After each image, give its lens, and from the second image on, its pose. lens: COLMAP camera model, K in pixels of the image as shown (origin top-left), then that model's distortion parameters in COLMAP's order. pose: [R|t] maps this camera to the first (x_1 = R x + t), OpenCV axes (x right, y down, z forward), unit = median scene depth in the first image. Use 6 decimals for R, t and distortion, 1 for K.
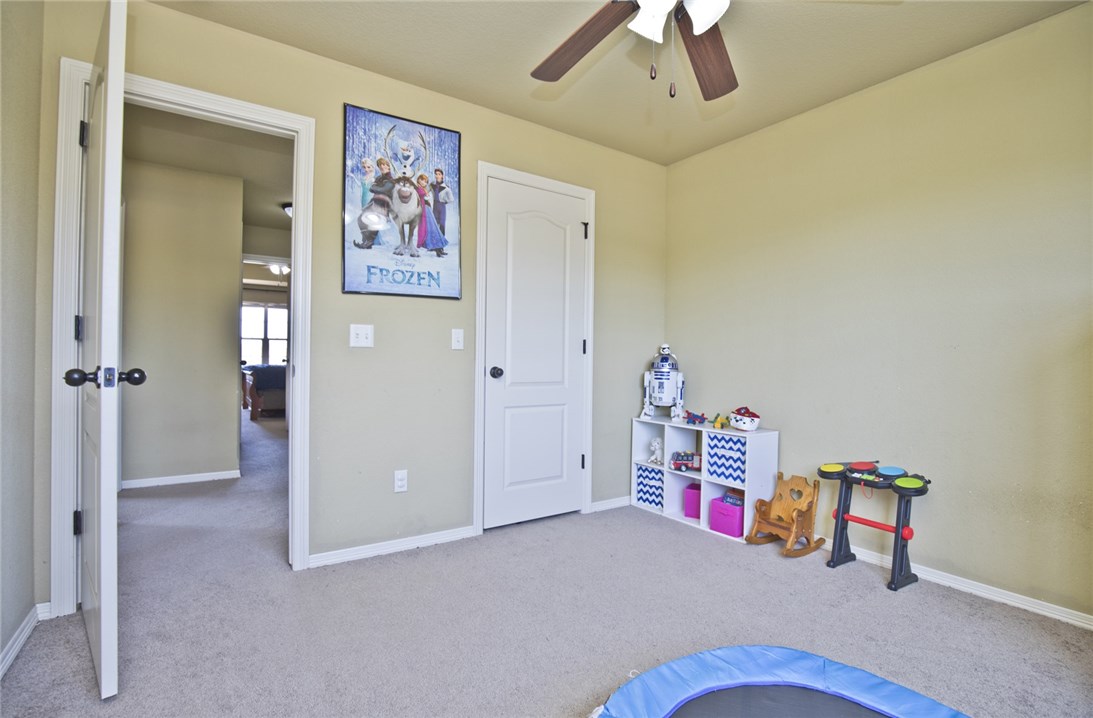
lens RADIAL K [[503.8, 0, 541.0], [0, 503.8, 360.5], [0, 0, 1]] dist [-0.033454, 0.004175]
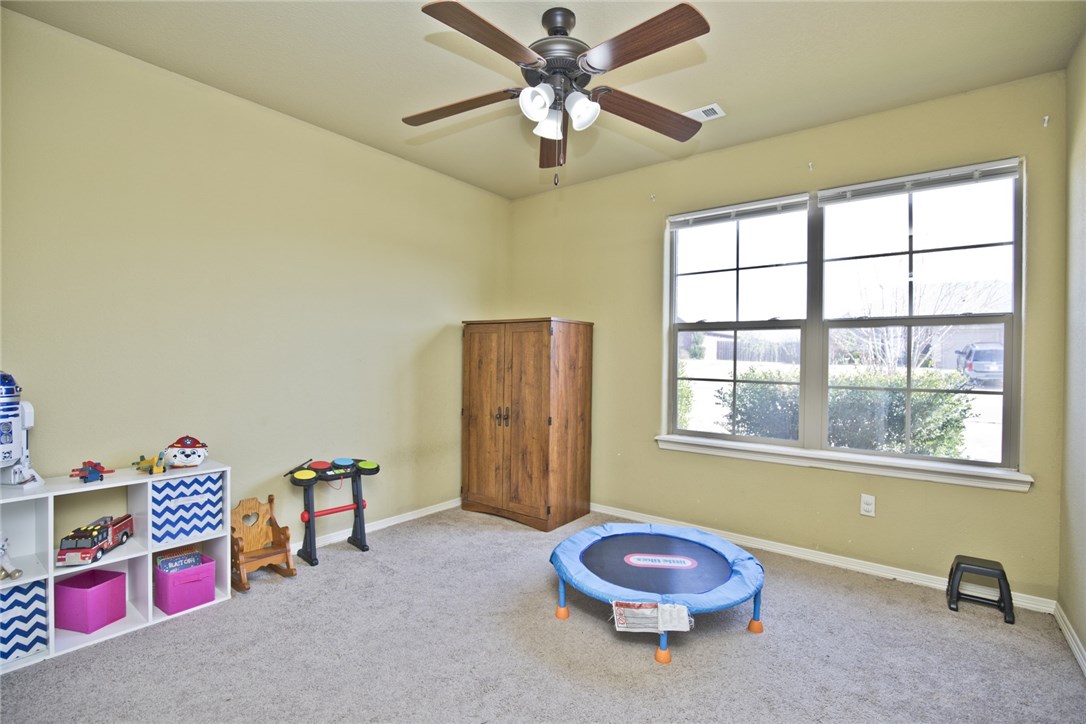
lens RADIAL K [[500.6, 0, 542.6], [0, 500.6, 365.7], [0, 0, 1]] dist [-0.033454, 0.004175]
pose [[-0.318320, -0.027133, 0.947595, -0.488990], [-0.011534, 0.999627, 0.024748, -0.041914], [-0.947913, -0.003052, -0.318514, 0.730742]]
